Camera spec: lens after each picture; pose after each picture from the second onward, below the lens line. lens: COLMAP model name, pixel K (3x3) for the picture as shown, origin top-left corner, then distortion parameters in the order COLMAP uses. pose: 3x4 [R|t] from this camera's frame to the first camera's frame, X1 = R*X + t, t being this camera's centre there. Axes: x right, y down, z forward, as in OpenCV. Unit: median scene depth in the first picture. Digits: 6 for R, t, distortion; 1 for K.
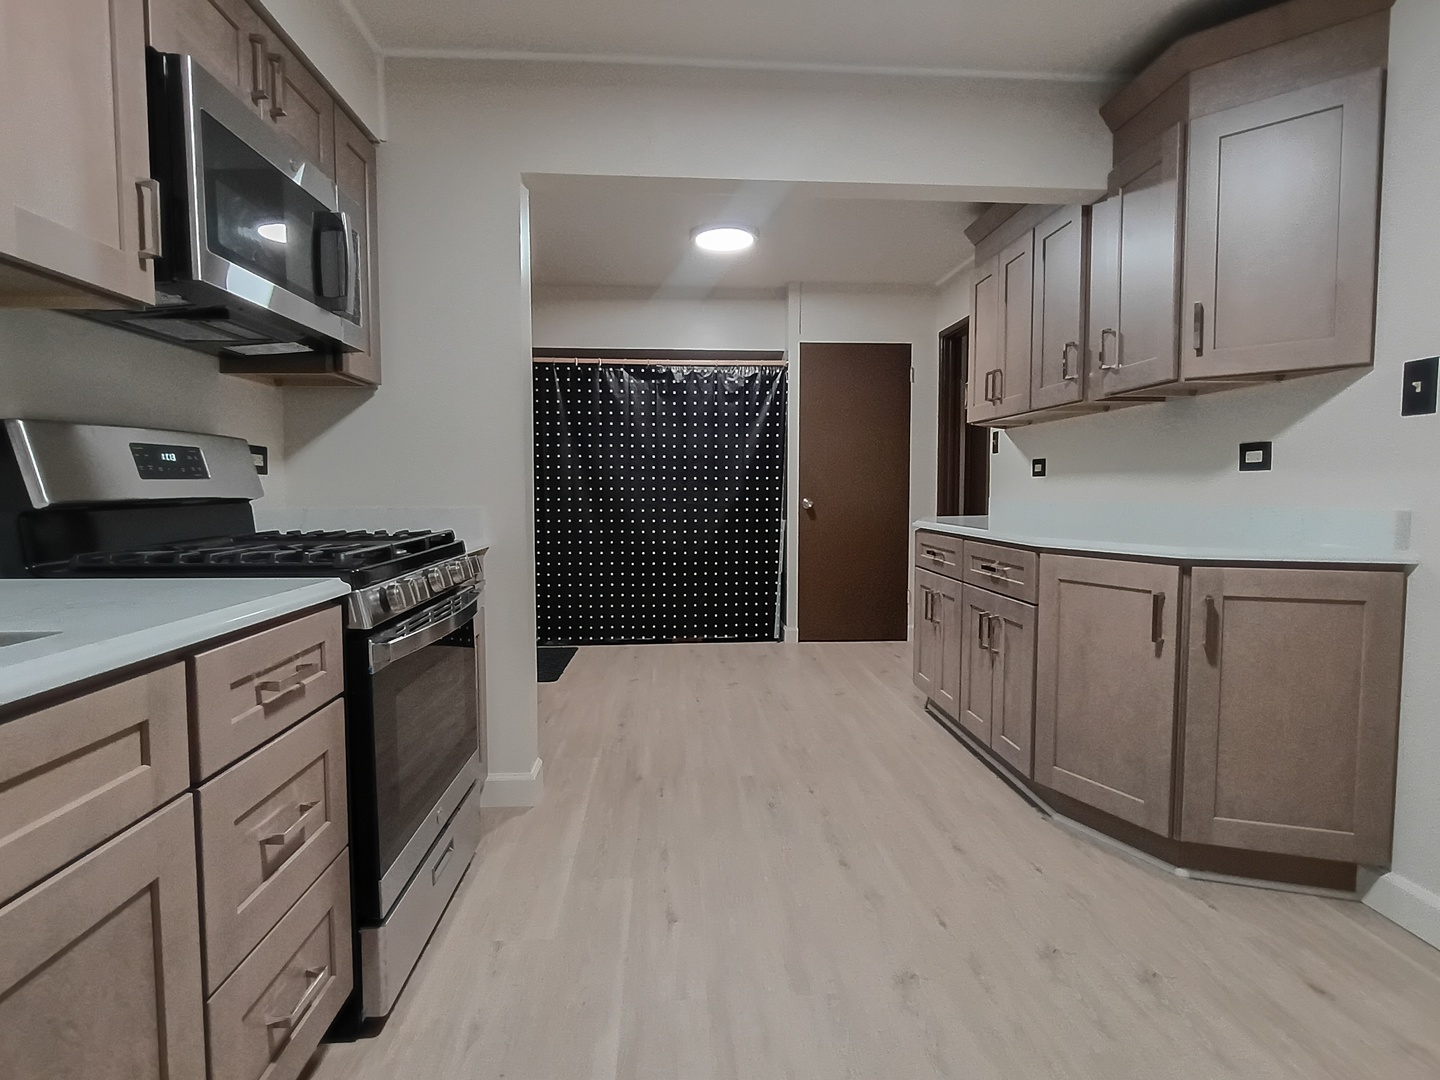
lens RADIAL K [[771.6, 0, 720.0], [0, 771.6, 540.0], [0, 0, 1]] dist [-0.004251, -0.000769]
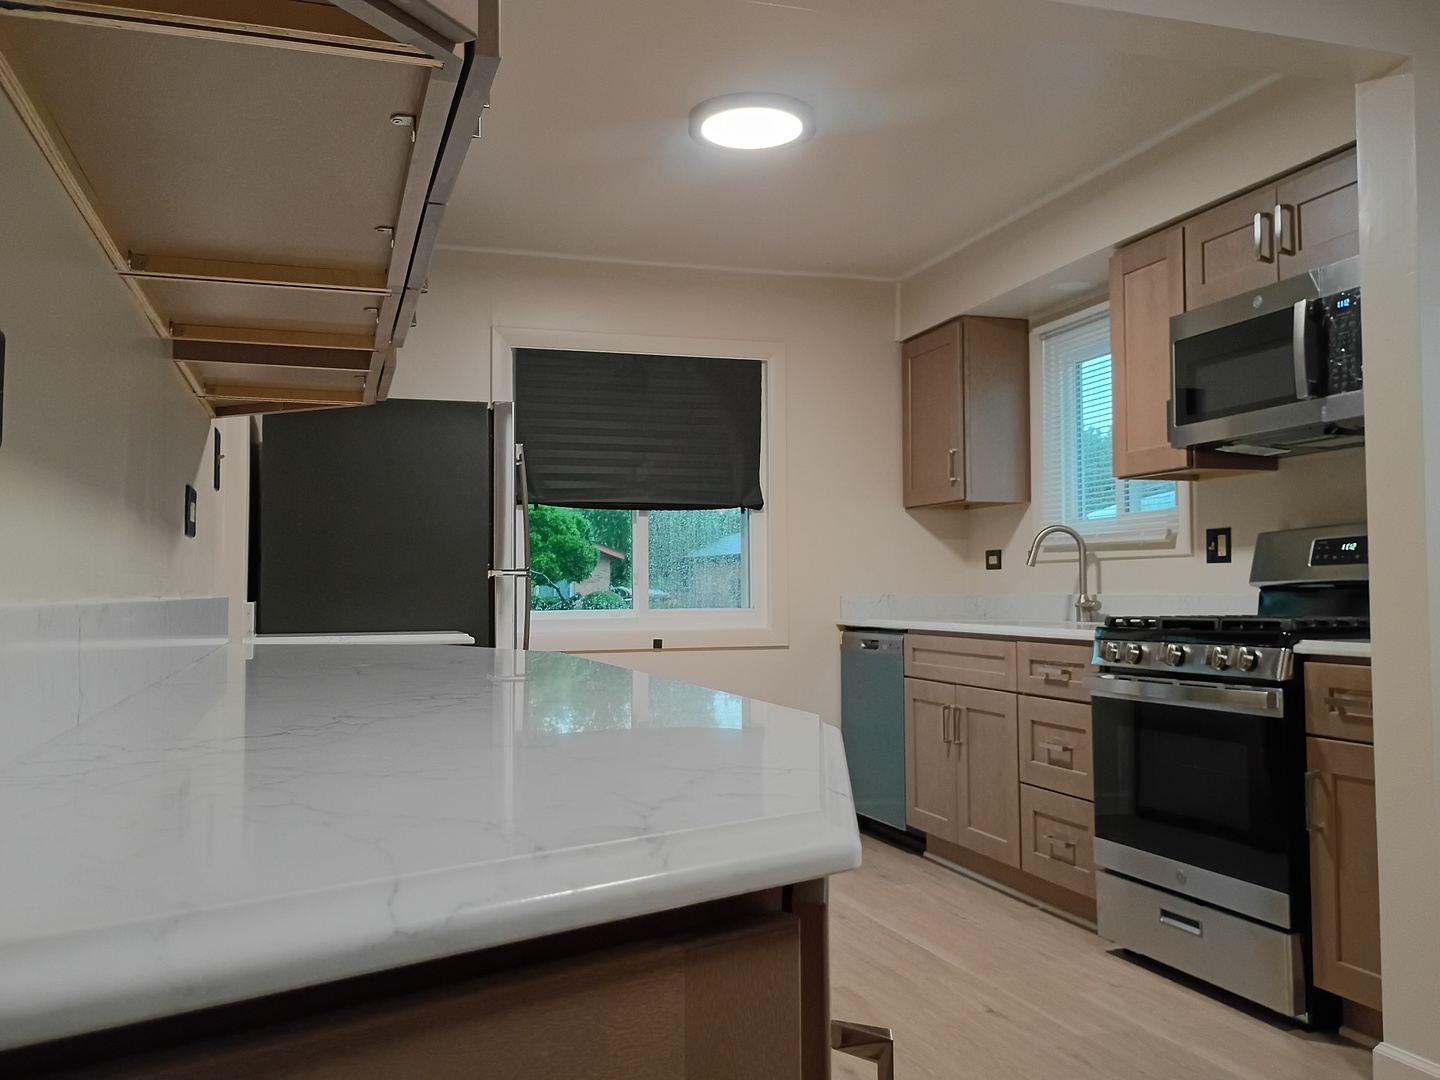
lens RADIAL K [[1221.0, 0, 720.0], [0, 1221.0, 540.0], [0, 0, 1]] dist [0.001810, 0.002537]
pose [[-0.968618, -0.004786, -0.248509, 0.674973], [-0.009839, 0.999769, 0.019099, -0.136223], [0.248360, 0.020944, -0.968441, 2.457231]]
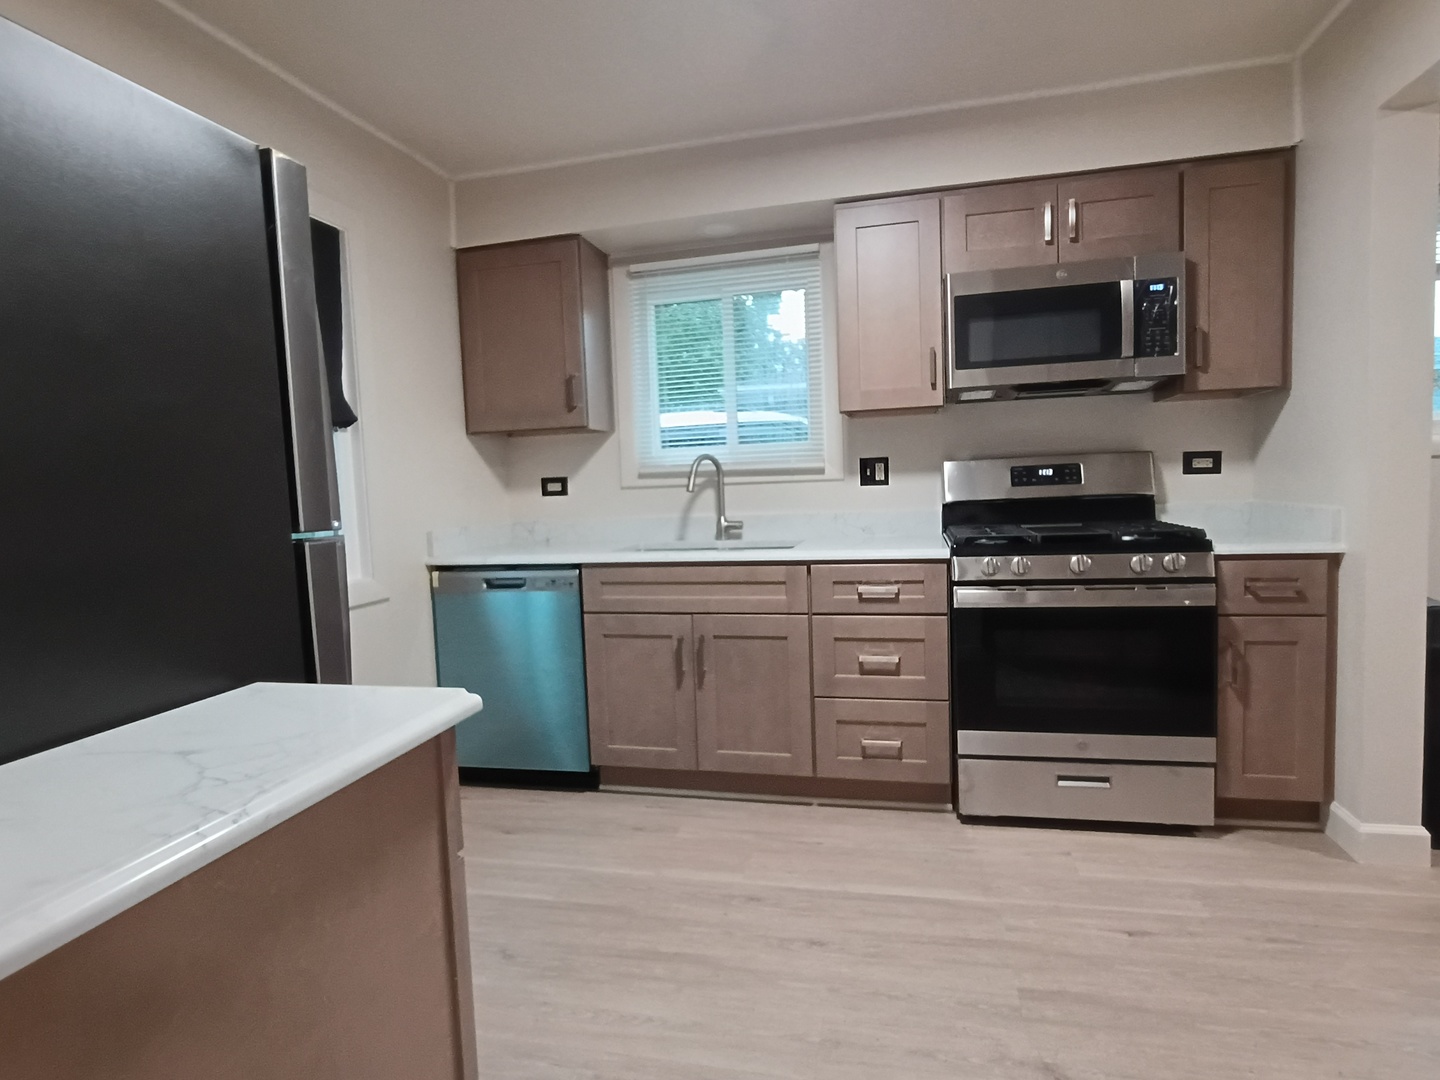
lens RADIAL K [[771.6, 0, 720.0], [0, 771.6, 540.0], [0, 0, 1]] dist [-0.004251, -0.000769]
pose [[-0.296730, 0.085848, -0.951095, 1.018942], [-0.020535, 0.995147, 0.096231, -0.100877], [0.954741, 0.048086, -0.293527, 0.776244]]
